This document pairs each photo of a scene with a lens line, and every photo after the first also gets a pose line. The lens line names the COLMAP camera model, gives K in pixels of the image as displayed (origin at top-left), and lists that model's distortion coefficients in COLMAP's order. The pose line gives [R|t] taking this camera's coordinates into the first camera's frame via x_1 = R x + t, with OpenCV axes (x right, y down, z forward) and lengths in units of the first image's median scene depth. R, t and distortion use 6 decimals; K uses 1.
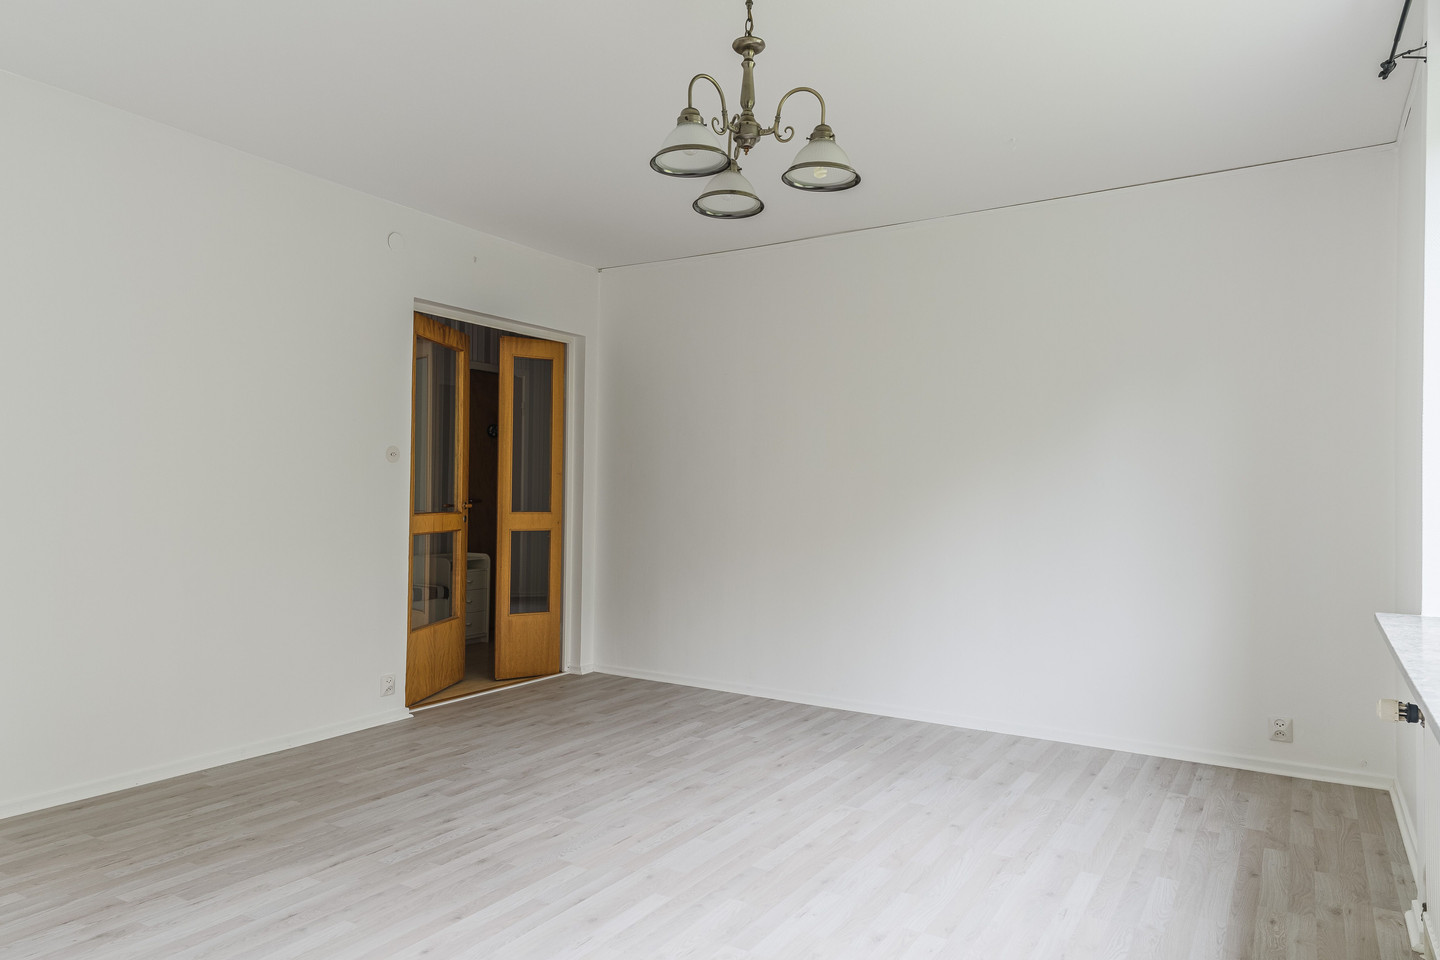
lens RADIAL K [[945.2, 0, 713.3], [0, 945.2, 448.1], [0, 0, 1]] dist [0.028675, -0.000898]
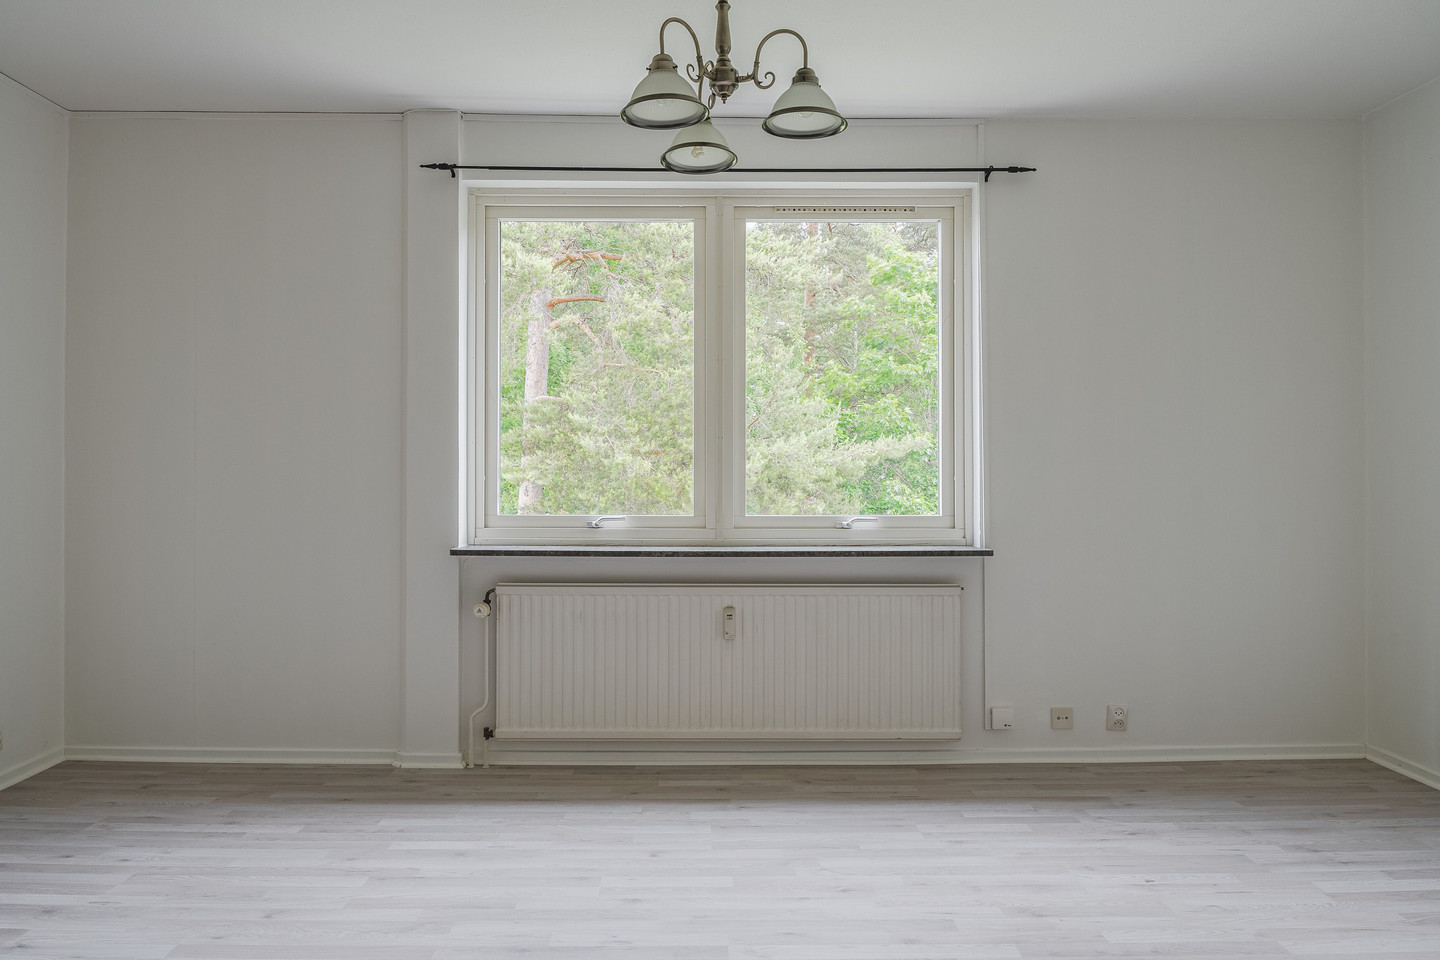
lens RADIAL K [[945.6, 0, 715.1], [0, 945.6, 470.9], [0, 0, 1]] dist [0.000774, -0.022907]
pose [[-0.539727, -0.012027, 0.841754, -0.547648], [-0.049307, 0.998633, -0.017346, 0.046350], [-0.840395, -0.050866, -0.539582, 1.120717]]
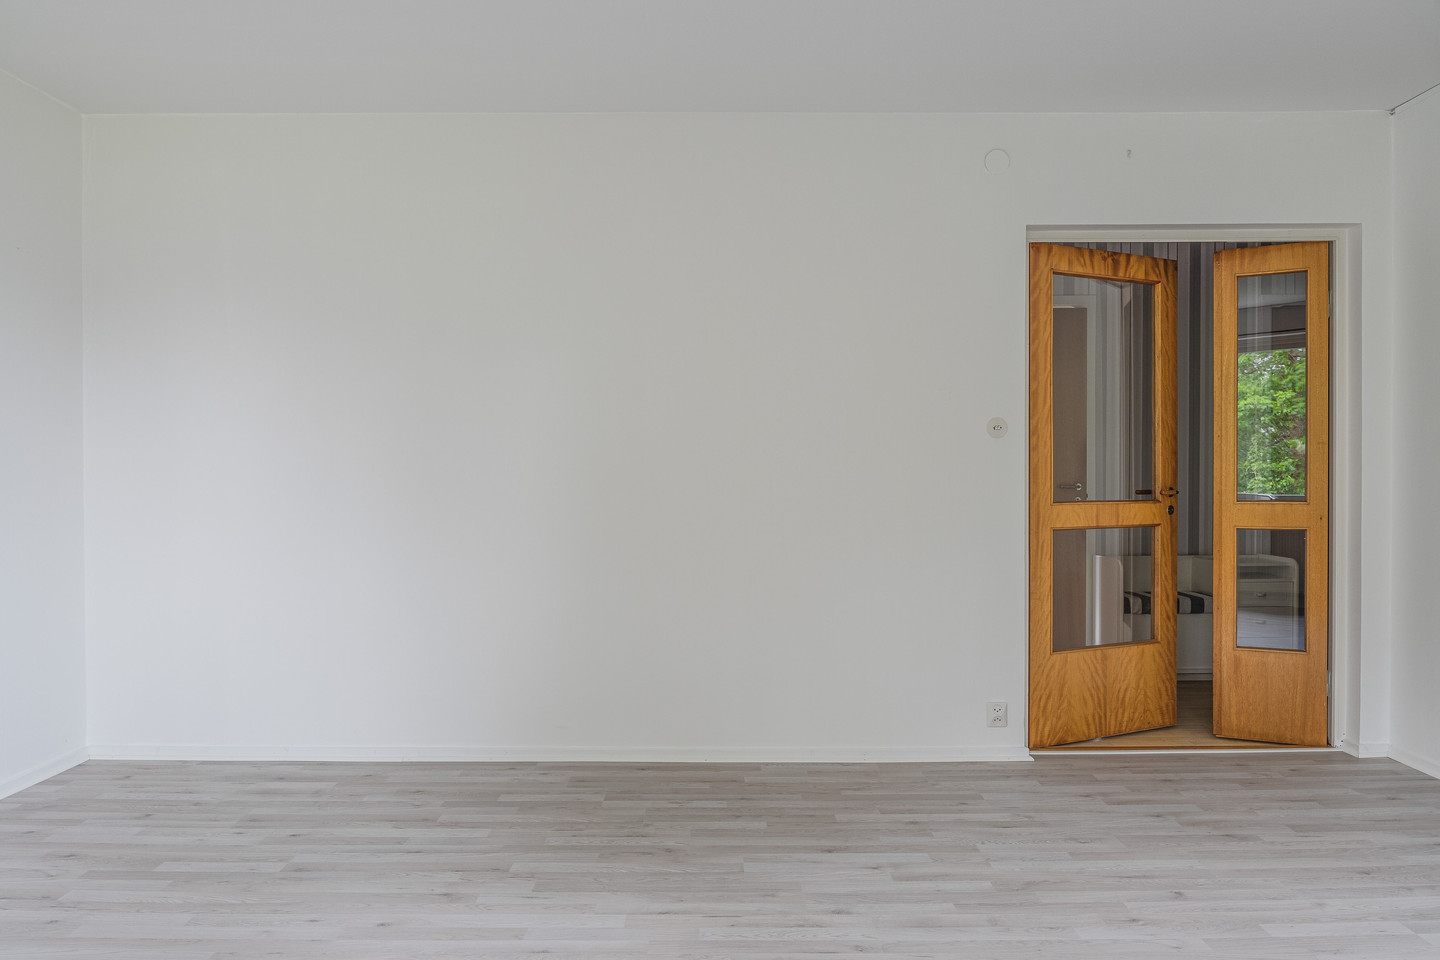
lens RADIAL K [[945.6, 0, 715.1], [0, 945.6, 470.9], [0, 0, 1]] dist [0.000774, -0.022907]
pose [[0.517646, -0.017968, -0.855406, 0.313868], [0.052315, 0.998573, 0.010683, 0.030709], [0.853994, -0.050281, 0.517847, 0.546282]]
